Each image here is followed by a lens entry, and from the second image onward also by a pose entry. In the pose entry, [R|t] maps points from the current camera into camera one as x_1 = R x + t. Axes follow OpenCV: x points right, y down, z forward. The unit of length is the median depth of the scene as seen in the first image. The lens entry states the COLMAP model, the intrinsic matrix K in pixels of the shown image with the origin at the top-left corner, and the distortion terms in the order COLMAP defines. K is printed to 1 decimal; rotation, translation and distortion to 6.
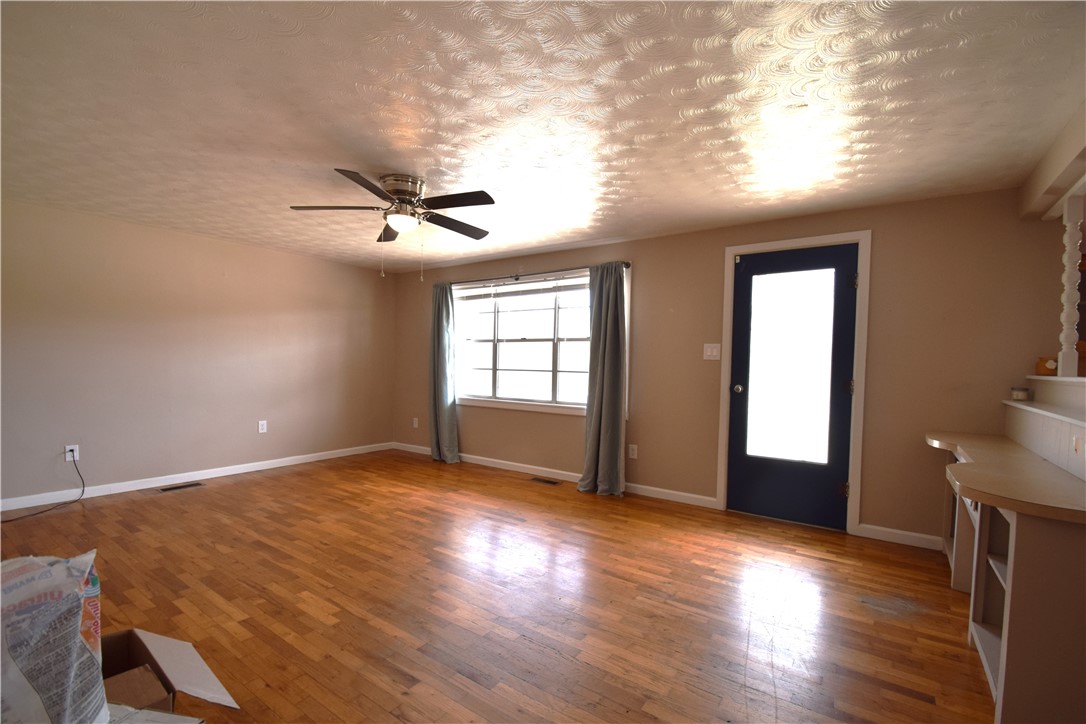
lens RADIAL K [[477.3, 0, 540.4], [0, 477.3, 381.5], [0, 0, 1]] dist [0.002273, -0.009675]
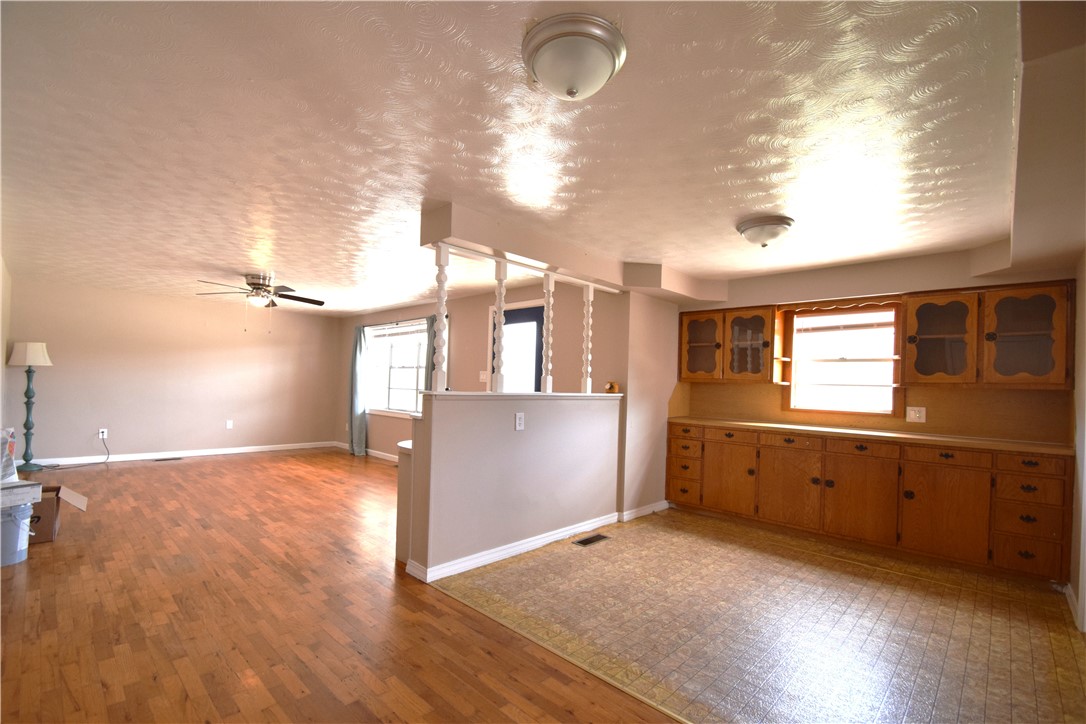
lens RADIAL K [[477.3, 0, 540.4], [0, 477.3, 381.5], [0, 0, 1]] dist [0.002273, -0.009675]
pose [[0.989221, 0.010798, -0.146031, 0.732367], [-0.018318, 0.998569, -0.050244, 0.022688], [0.145279, 0.052378, 0.988003, -0.409369]]
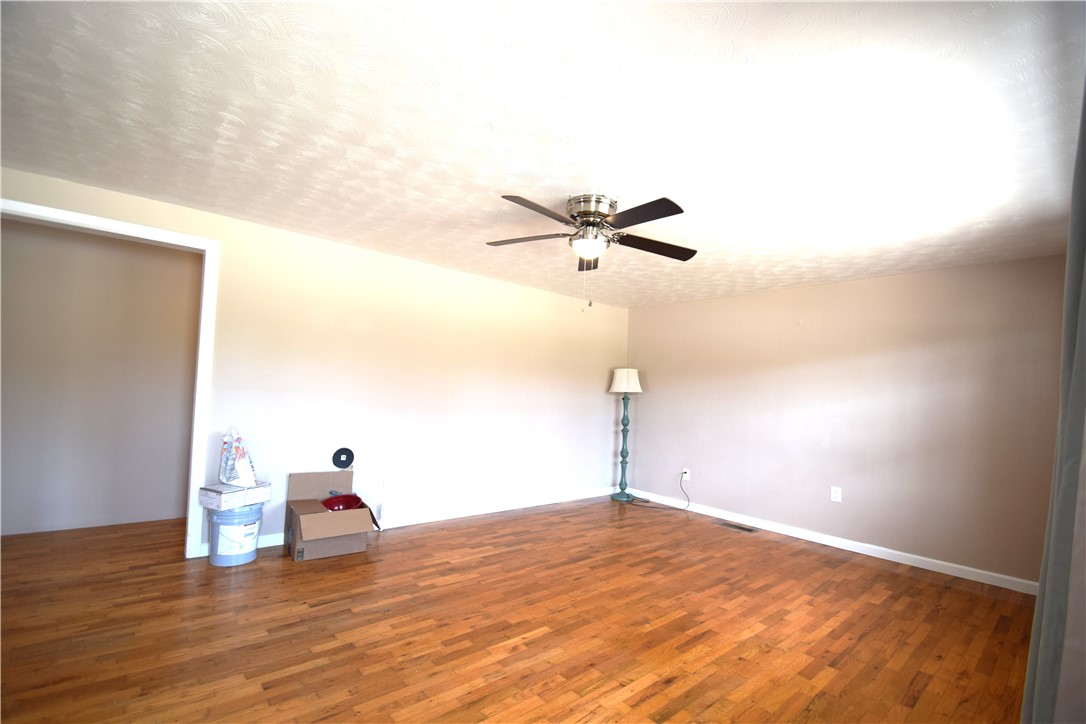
lens RADIAL K [[477.3, 0, 540.4], [0, 477.3, 381.5], [0, 0, 1]] dist [0.002273, -0.009675]
pose [[-0.248069, -0.054063, -0.967233, 0.445384], [-0.092398, 0.995210, -0.031929, -0.032102], [0.964326, 0.081449, -0.251876, 0.870900]]
